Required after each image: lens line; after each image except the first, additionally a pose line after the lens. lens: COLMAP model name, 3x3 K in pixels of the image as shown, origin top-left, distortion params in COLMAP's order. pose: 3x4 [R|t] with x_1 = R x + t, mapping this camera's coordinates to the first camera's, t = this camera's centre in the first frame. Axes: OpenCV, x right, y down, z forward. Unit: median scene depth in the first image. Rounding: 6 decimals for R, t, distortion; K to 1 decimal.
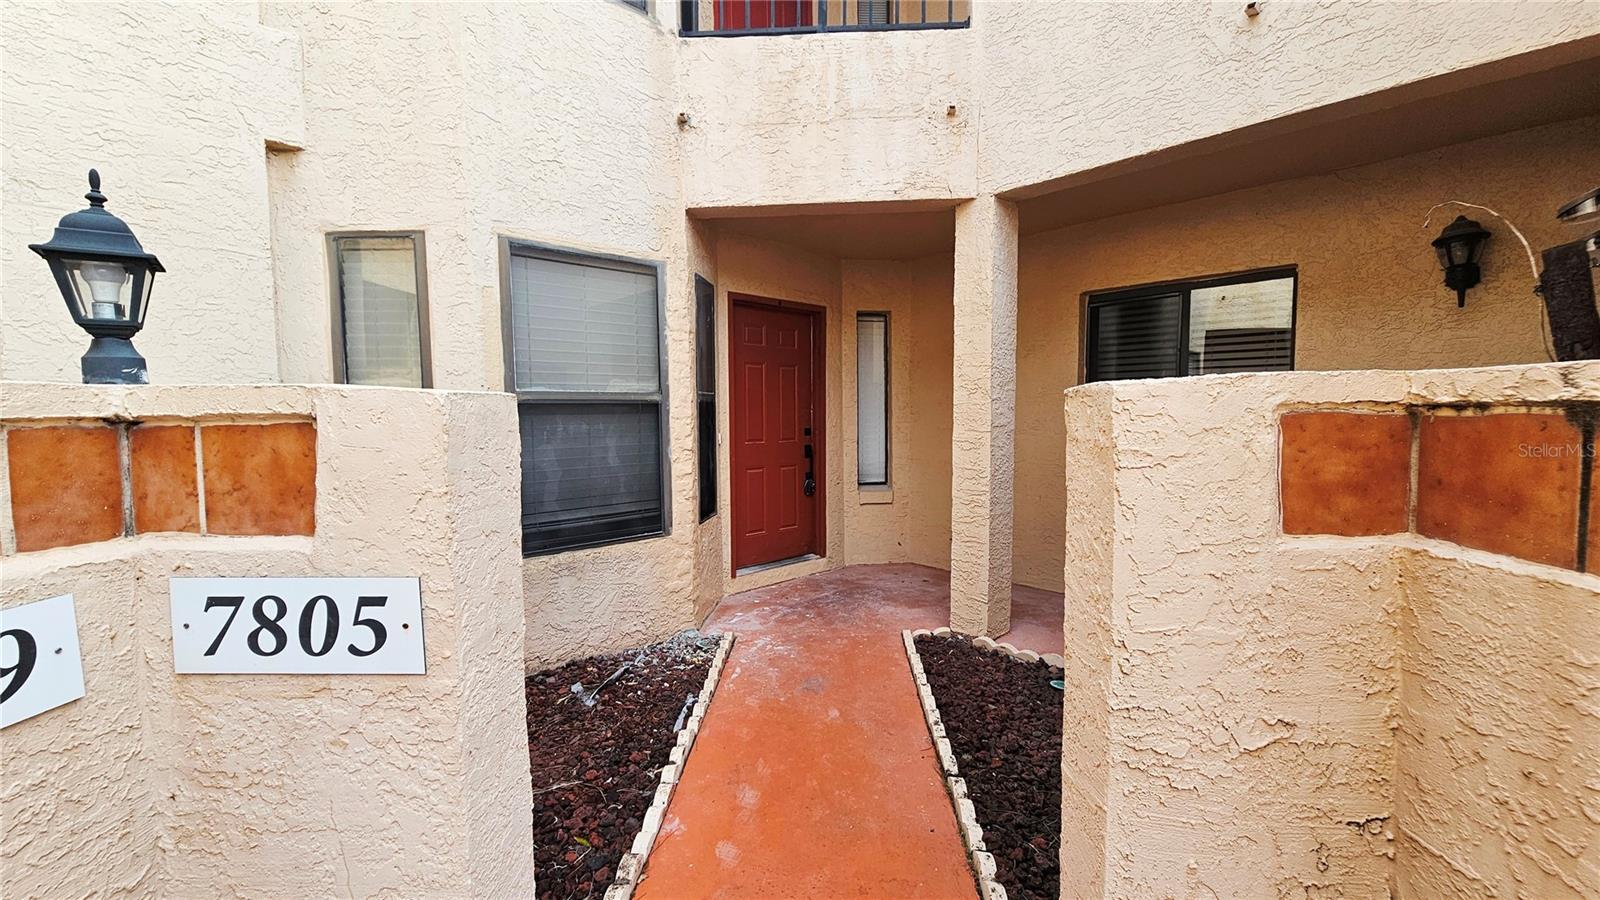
lens RADIAL K [[654.3, 0, 798.9], [0, 654.3, 457.1], [0, 0, 1]] dist [0.000719, -0.000038]
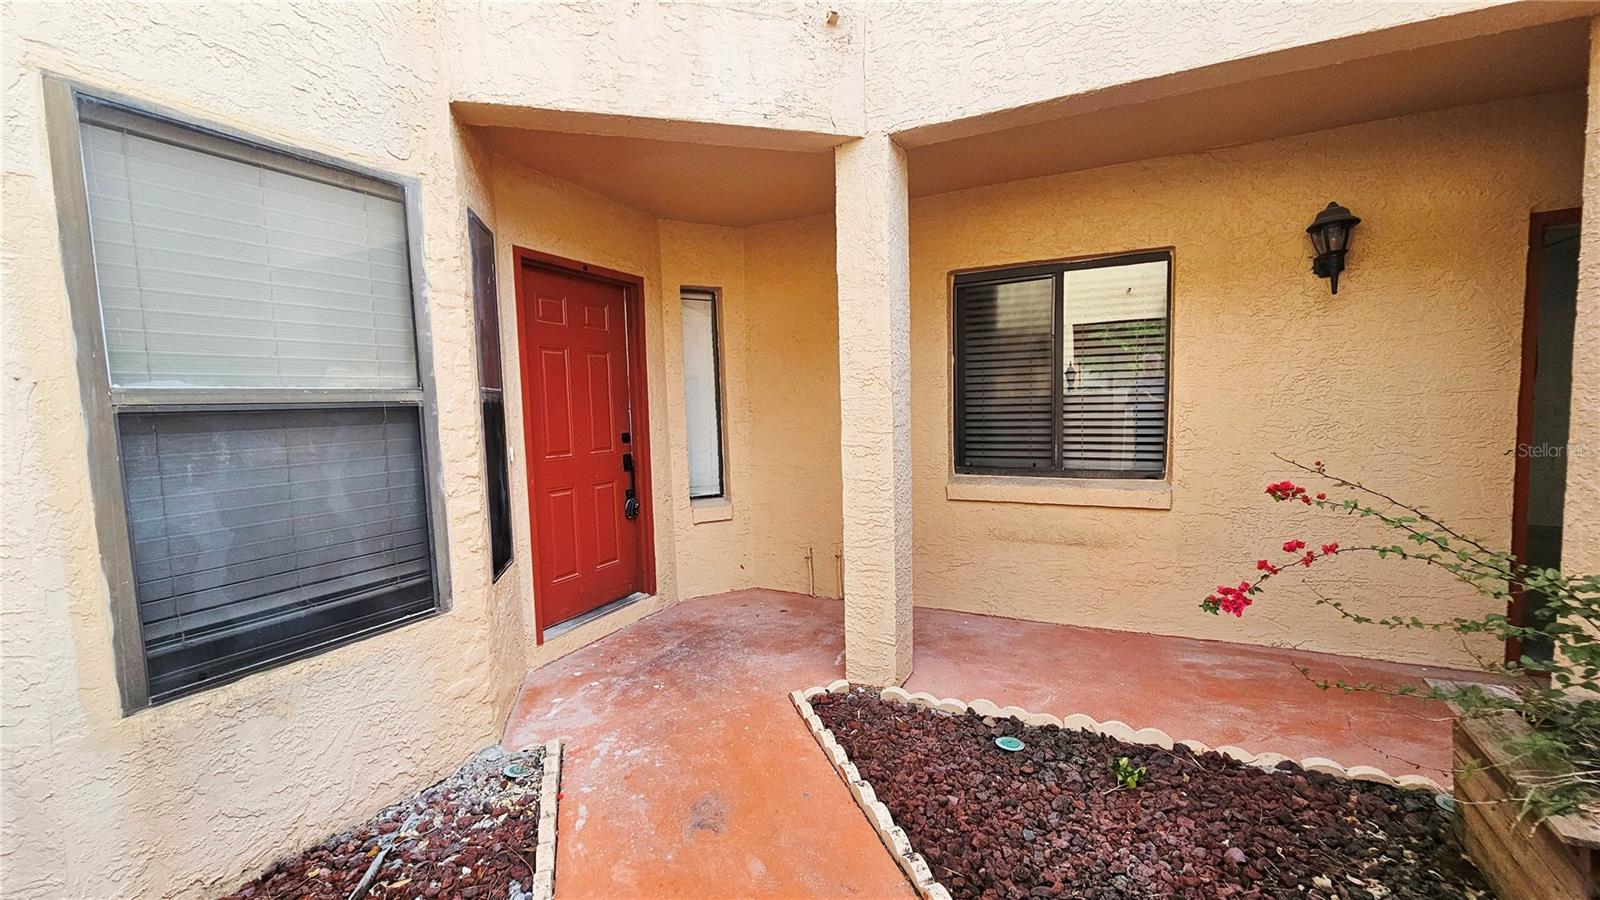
lens RADIAL K [[654.3, 0, 798.9], [0, 654.3, 457.1], [0, 0, 1]] dist [0.000719, -0.000038]
pose [[0.936953, -0.047630, 0.346195, -0.092486], [0.044772, 0.998865, 0.016252, -0.027344], [-0.346576, 0.000272, 0.938022, 0.284791]]
